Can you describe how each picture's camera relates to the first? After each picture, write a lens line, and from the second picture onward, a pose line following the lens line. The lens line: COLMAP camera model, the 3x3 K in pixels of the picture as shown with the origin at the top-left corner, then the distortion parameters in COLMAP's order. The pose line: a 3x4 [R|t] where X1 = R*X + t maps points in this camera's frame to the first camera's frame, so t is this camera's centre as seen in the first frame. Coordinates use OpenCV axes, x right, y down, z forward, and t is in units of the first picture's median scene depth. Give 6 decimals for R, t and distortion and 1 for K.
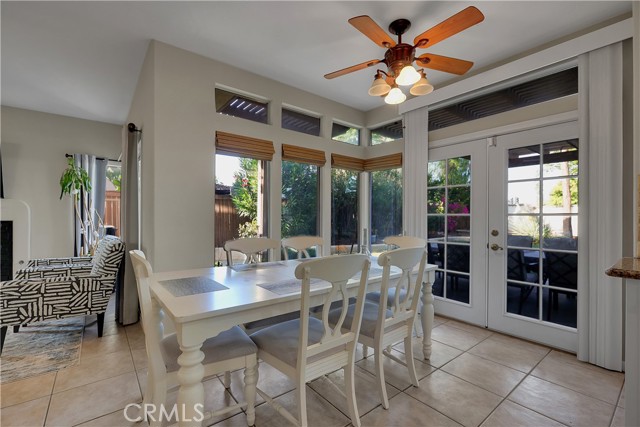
lens RADIAL K [[284.8, 0, 321.1], [0, 284.8, 214.5], [0, 0, 1]] dist [-0.003177, 0.000724]
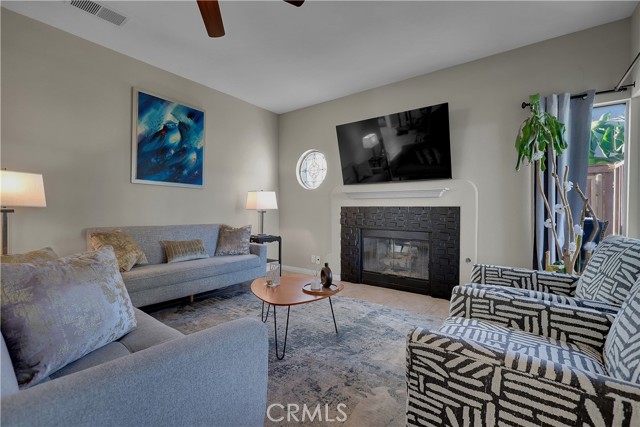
lens RADIAL K [[284.8, 0, 321.1], [0, 284.8, 214.5], [0, 0, 1]] dist [-0.003177, 0.000724]
pose [[0.258888, 0.014104, -0.965804, -0.579077], [0.000762, 0.999890, 0.014806, 0.044327], [0.965907, -0.004569, 0.258848, 0.580439]]
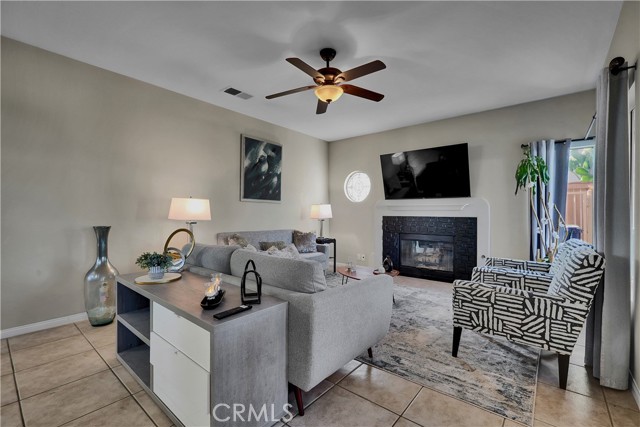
lens RADIAL K [[284.8, 0, 321.1], [0, 284.8, 214.5], [0, 0, 1]] dist [-0.003177, 0.000724]
pose [[0.214347, 0.003958, -0.976750, -0.215747], [0.003049, 0.999984, 0.004722, 0.006447], [0.976753, -0.003991, 0.214331, 0.262588]]
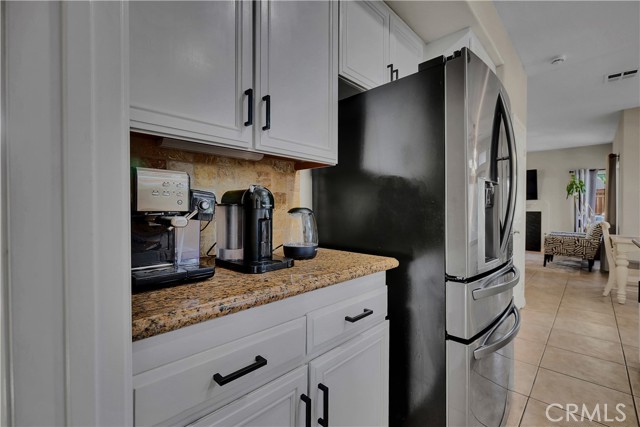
lens RADIAL K [[284.8, 0, 321.1], [0, 284.8, 214.5], [0, 0, 1]] dist [-0.003177, 0.000724]
pose [[0.140193, 0.014935, -0.990012, 0.789150], [0.007979, 0.999837, 0.016214, 0.000951], [0.990092, -0.010172, 0.140051, -0.973295]]
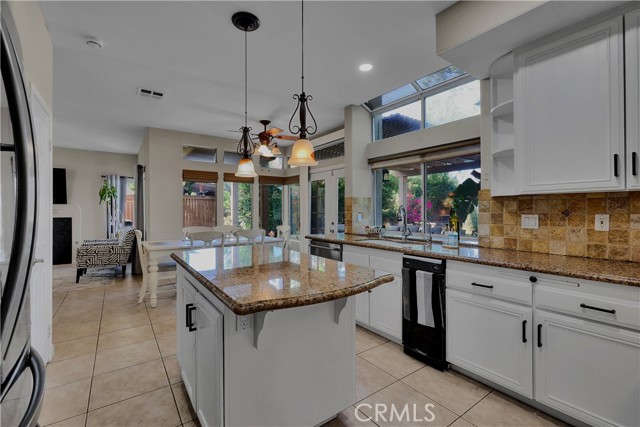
lens RADIAL K [[283.7, 0, 320.1], [0, 283.7, 209.5], [0, 0, 1]] dist [-0.004327, -0.000291]
pose [[0.998922, -0.002754, -0.046329, 0.597638], [0.003041, 0.999977, 0.006133, -0.038791], [0.046311, -0.006267, 0.998907, -0.792987]]
